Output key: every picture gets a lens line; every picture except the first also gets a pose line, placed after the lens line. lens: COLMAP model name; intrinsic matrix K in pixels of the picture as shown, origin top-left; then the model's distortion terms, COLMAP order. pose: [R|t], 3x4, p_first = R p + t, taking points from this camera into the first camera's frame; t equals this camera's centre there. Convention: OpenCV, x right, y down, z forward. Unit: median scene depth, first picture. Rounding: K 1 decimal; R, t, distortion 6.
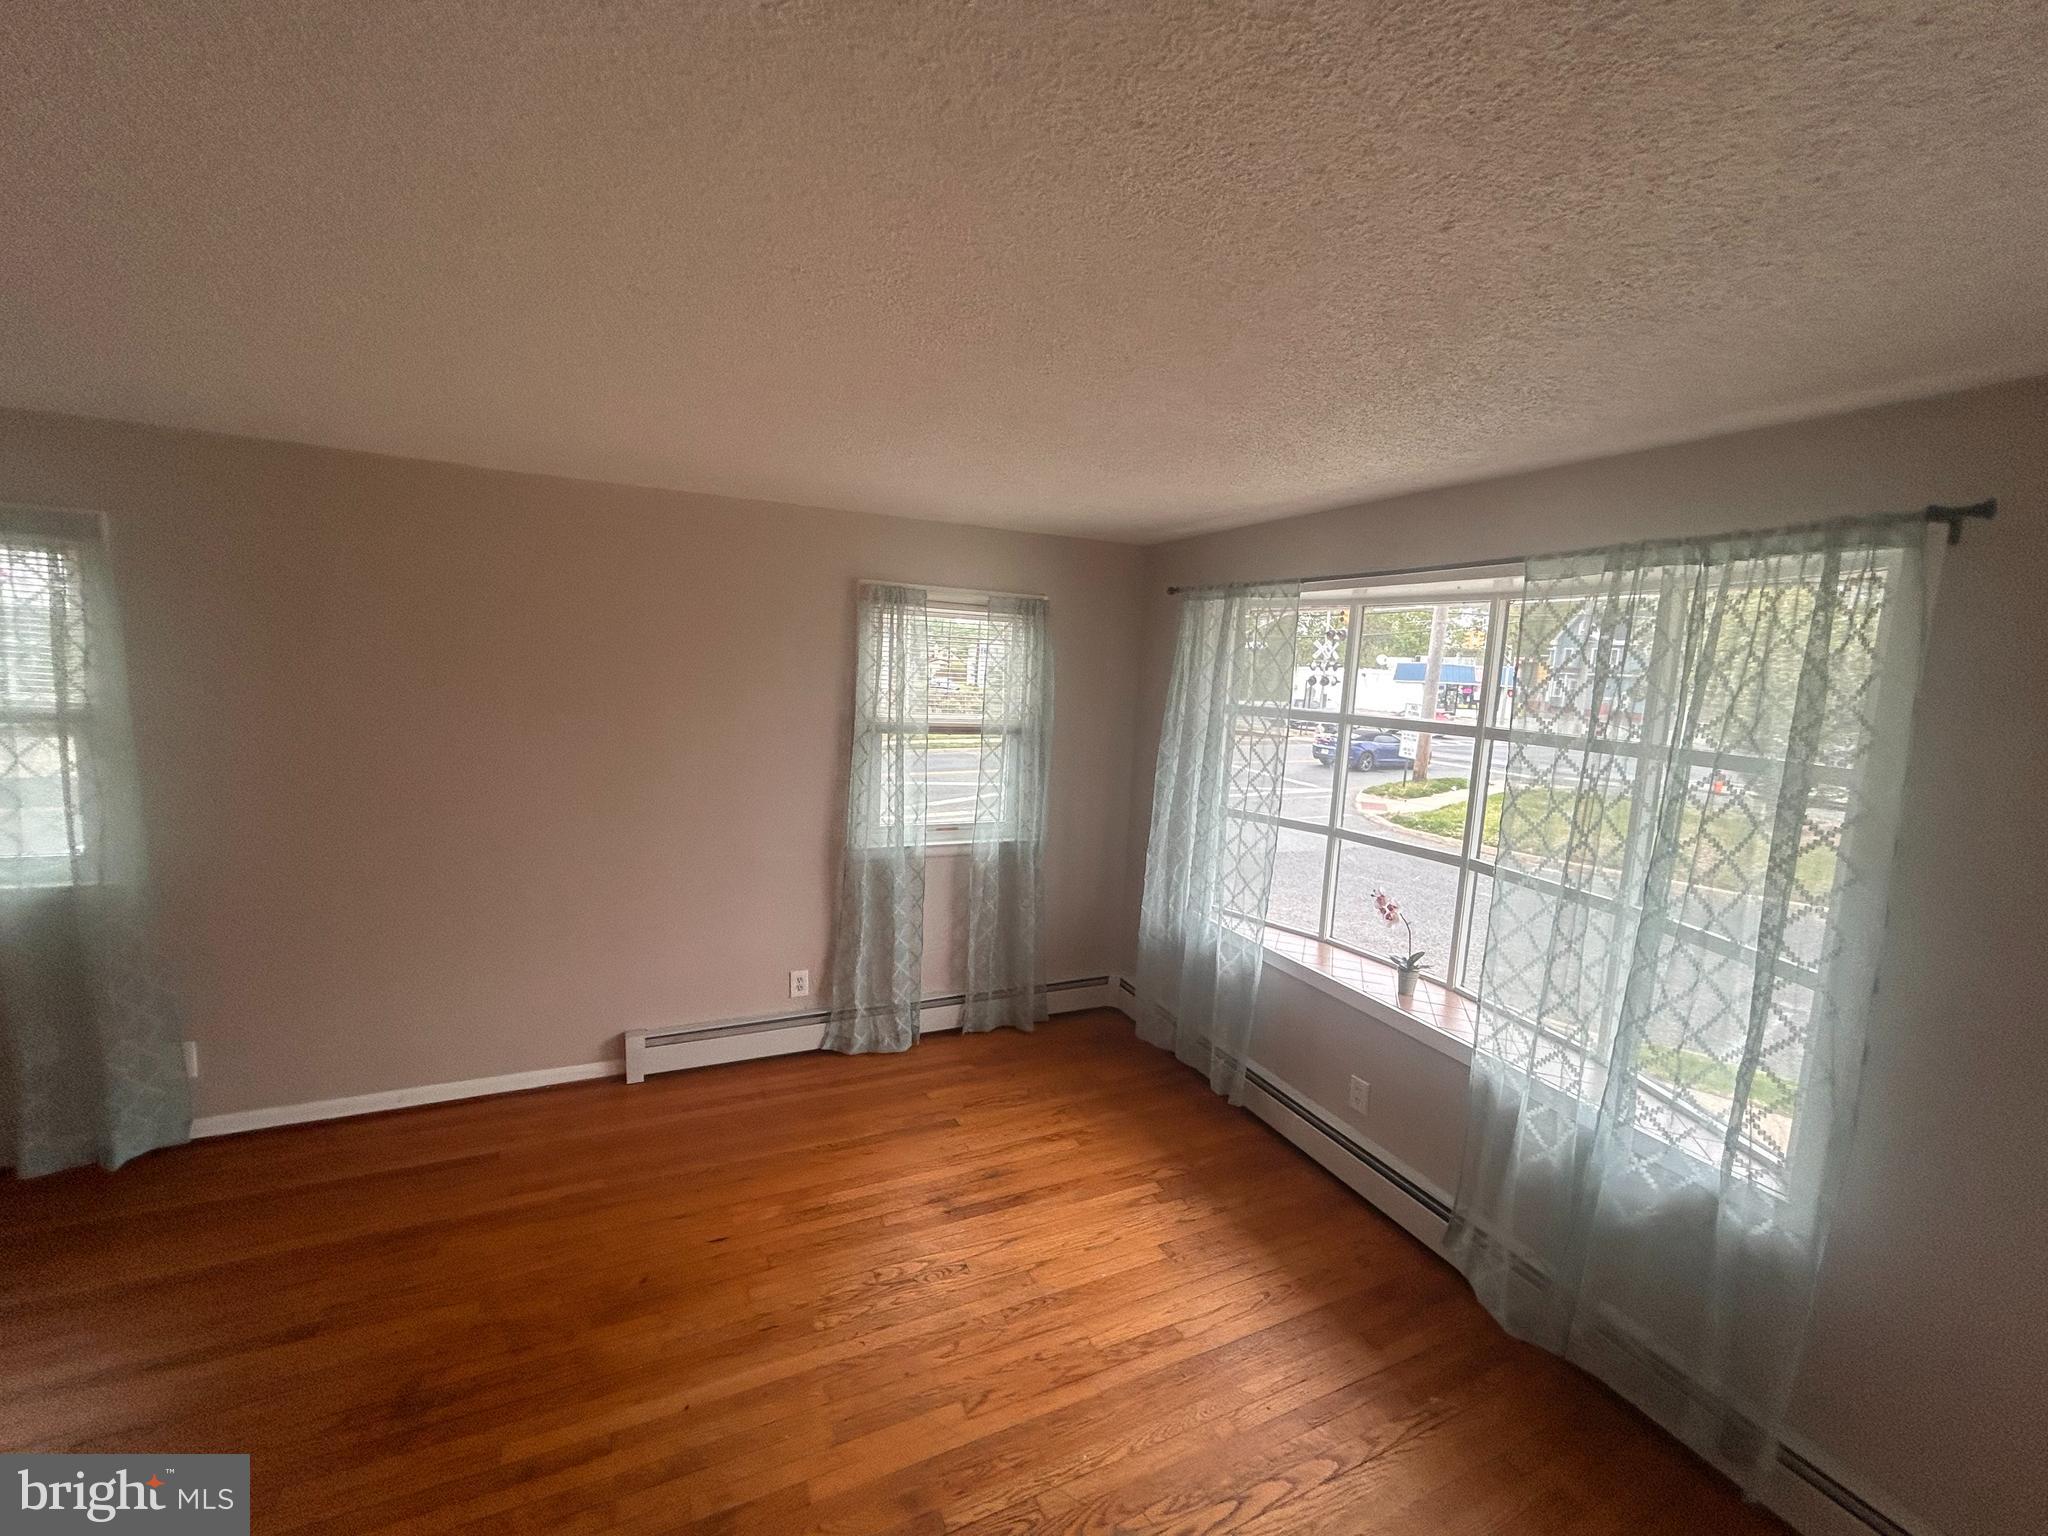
lens RADIAL K [[821.9, 0, 1023.2], [0, 821.9, 769.8], [0, 0, 1]] dist [-0.003343, 0.001459]
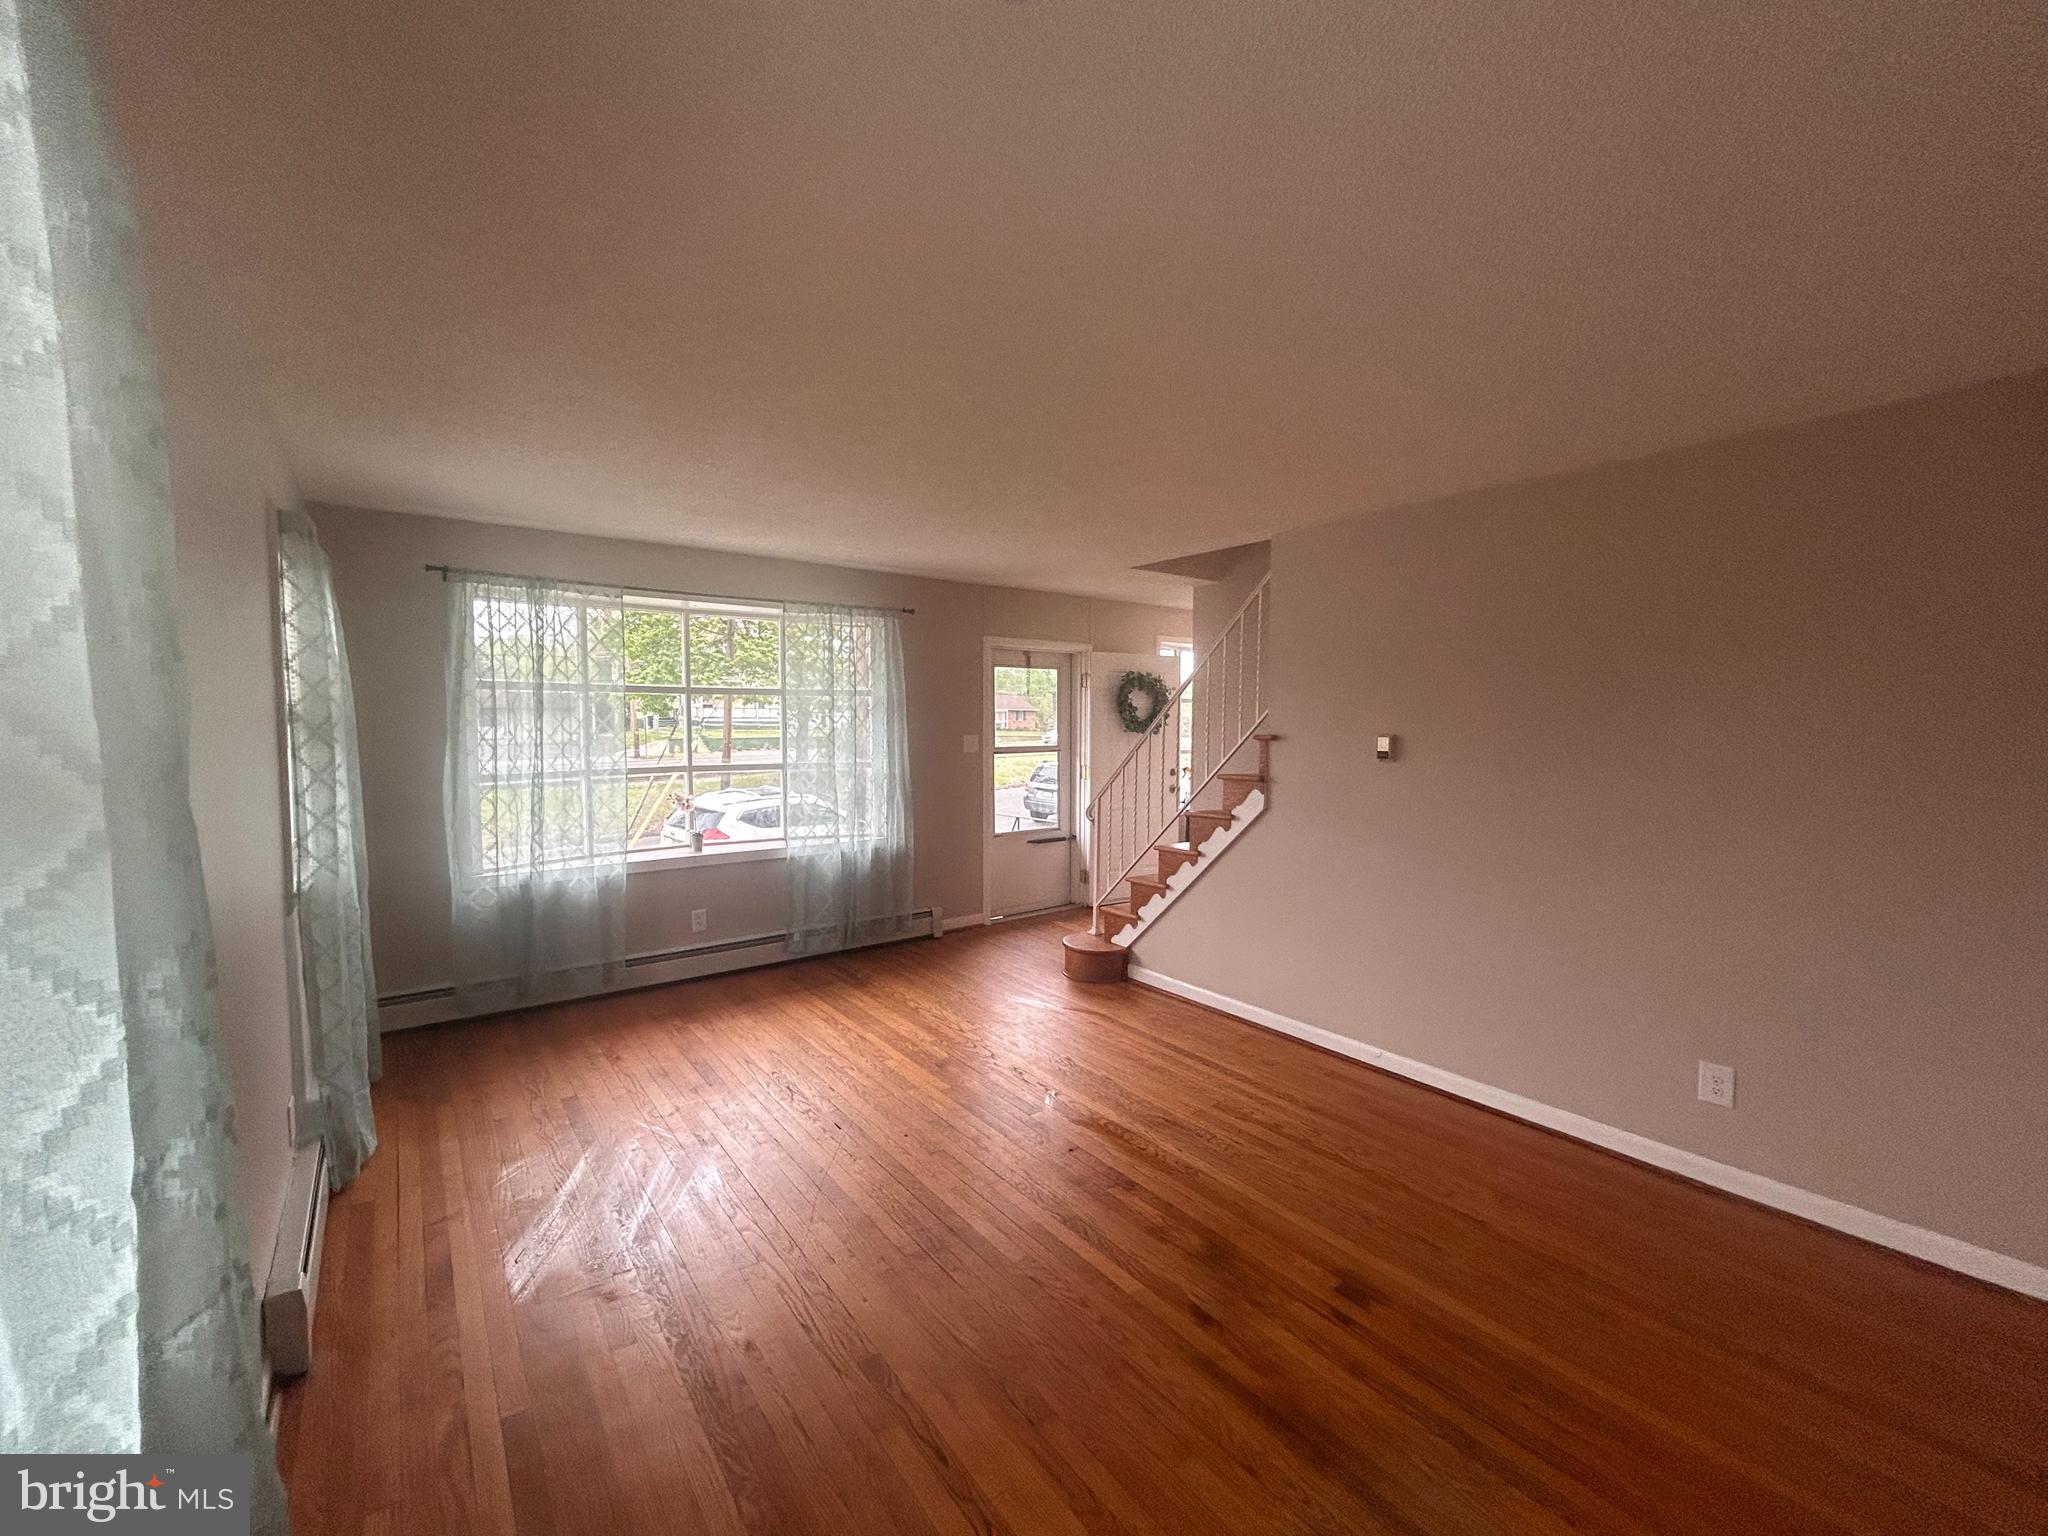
lens RADIAL K [[821.9, 0, 1022.9], [0, 821.9, 766.2], [0, 0, 1]] dist [-0.003343, 0.001459]
pose [[-0.214257, -0.115467, 0.969929, -1.523971], [0.107924, 0.984110, 0.140996, -0.066683], [-0.970797, 0.134888, -0.198391, 0.823118]]
